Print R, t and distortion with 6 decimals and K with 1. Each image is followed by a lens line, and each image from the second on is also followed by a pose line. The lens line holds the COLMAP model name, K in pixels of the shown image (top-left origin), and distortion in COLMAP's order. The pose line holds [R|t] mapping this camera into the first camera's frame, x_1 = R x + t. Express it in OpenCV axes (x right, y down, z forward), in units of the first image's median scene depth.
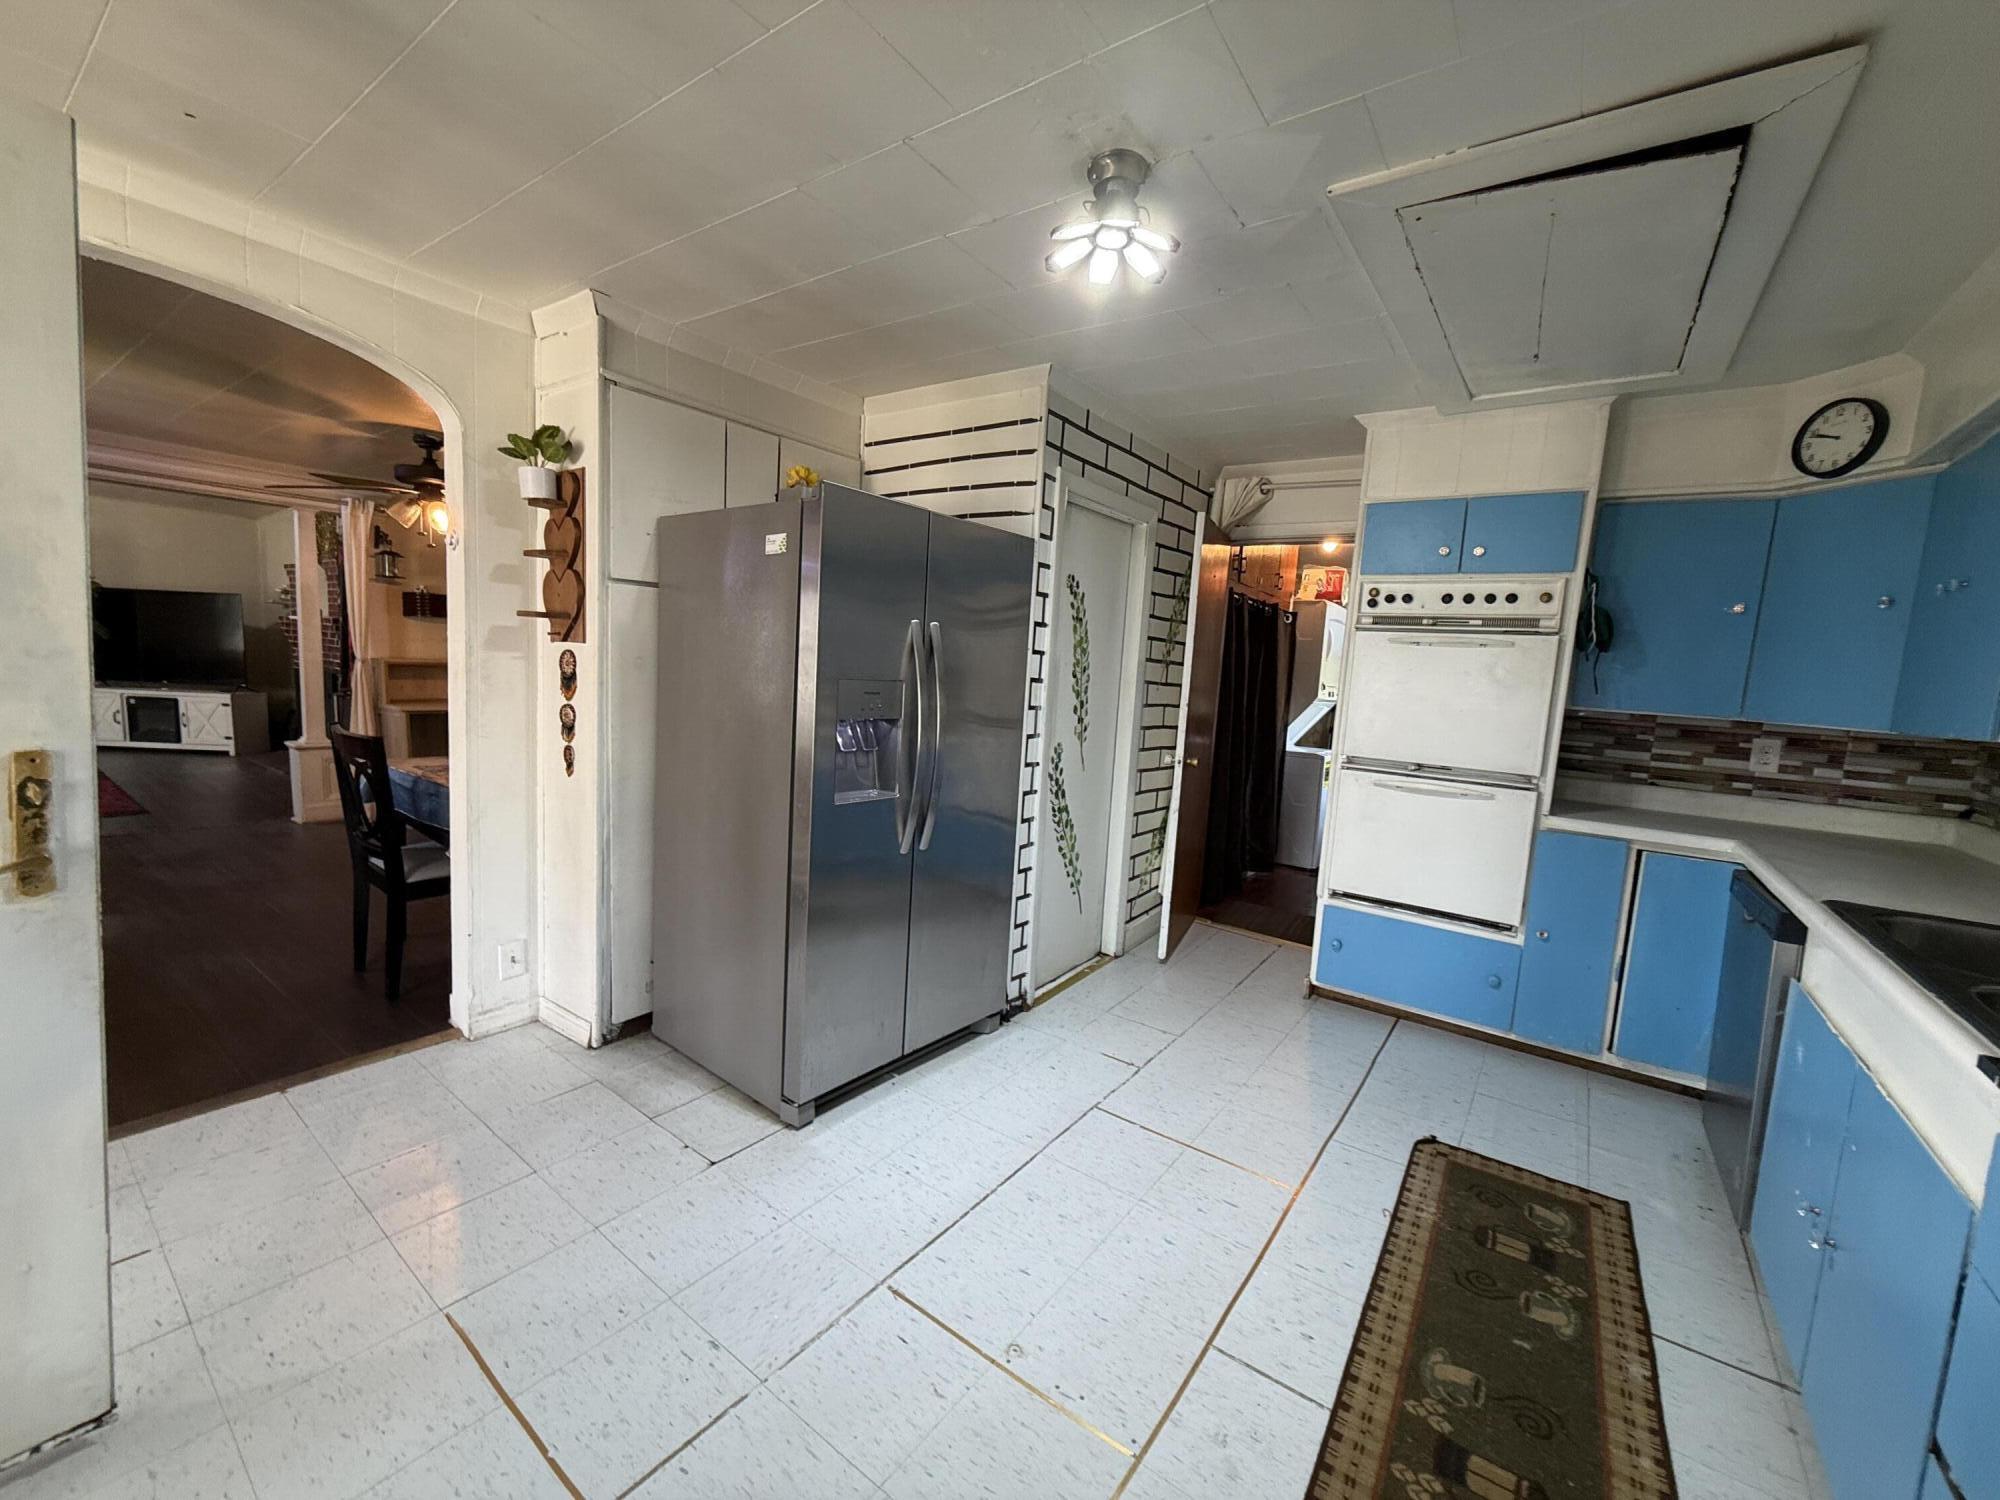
lens RADIAL K [[793.2, 0, 1000.0], [0, 793.2, 750.0], [0, 0, 1]] dist [-0.000191, 0.000649]
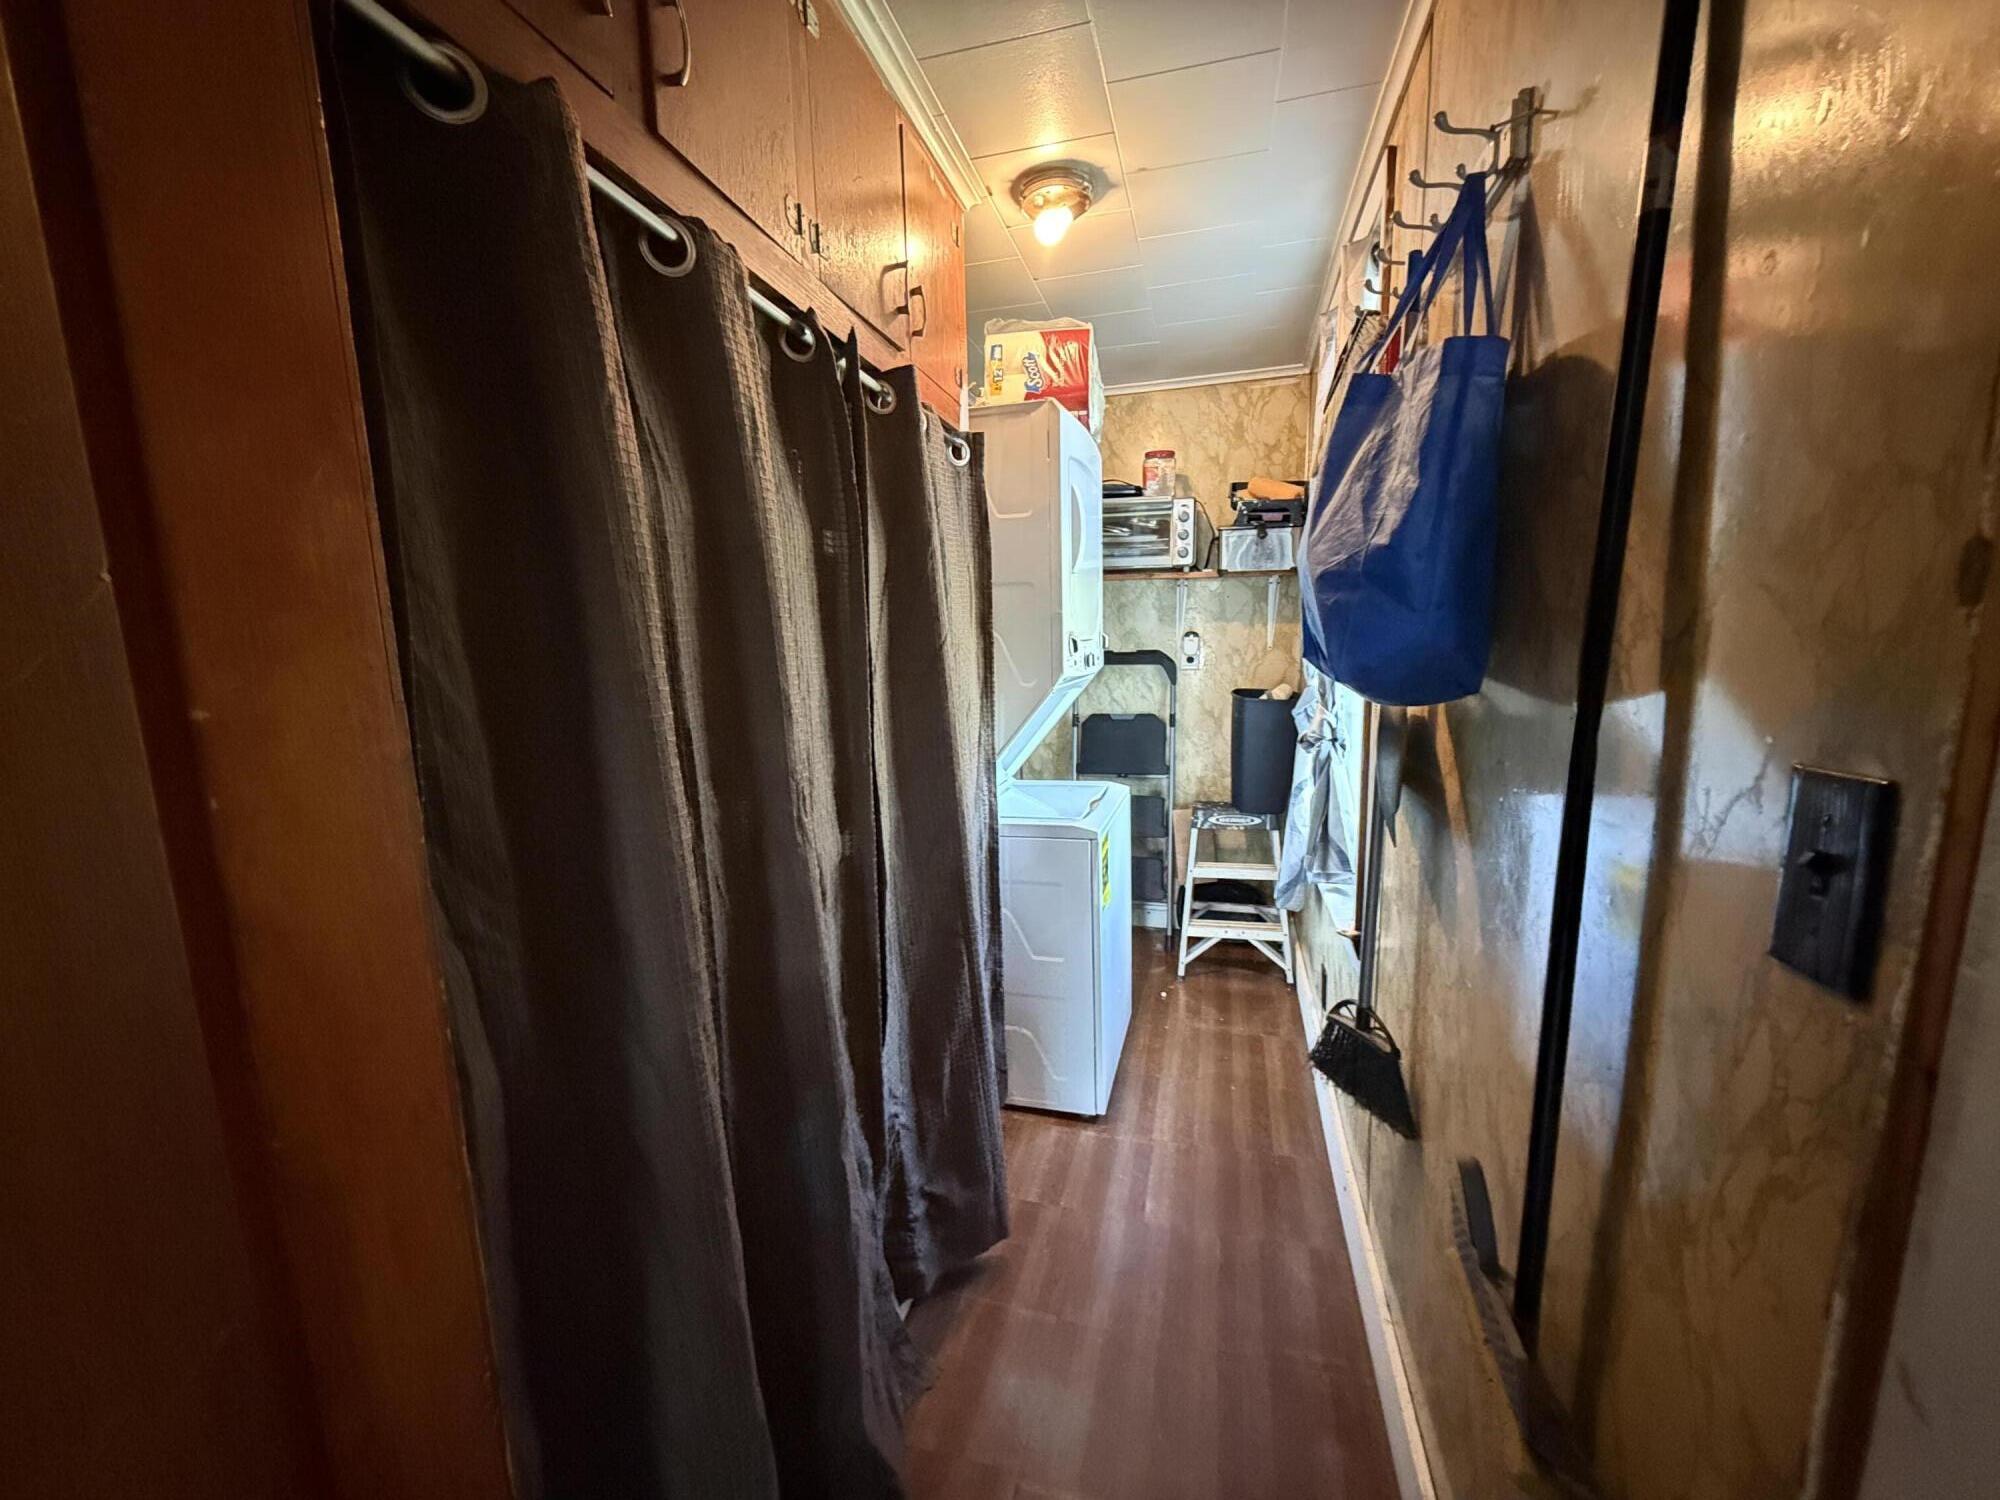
lens RADIAL K [[793.2, 0, 1000.0], [0, 793.2, 750.0], [0, 0, 1]] dist [-0.000191, 0.000649]
pose [[0.931309, -0.135848, 0.337947, 0.242681], [0.116368, 0.990189, 0.077351, -0.063210], [-0.345140, -0.032711, 0.937981, 0.658715]]
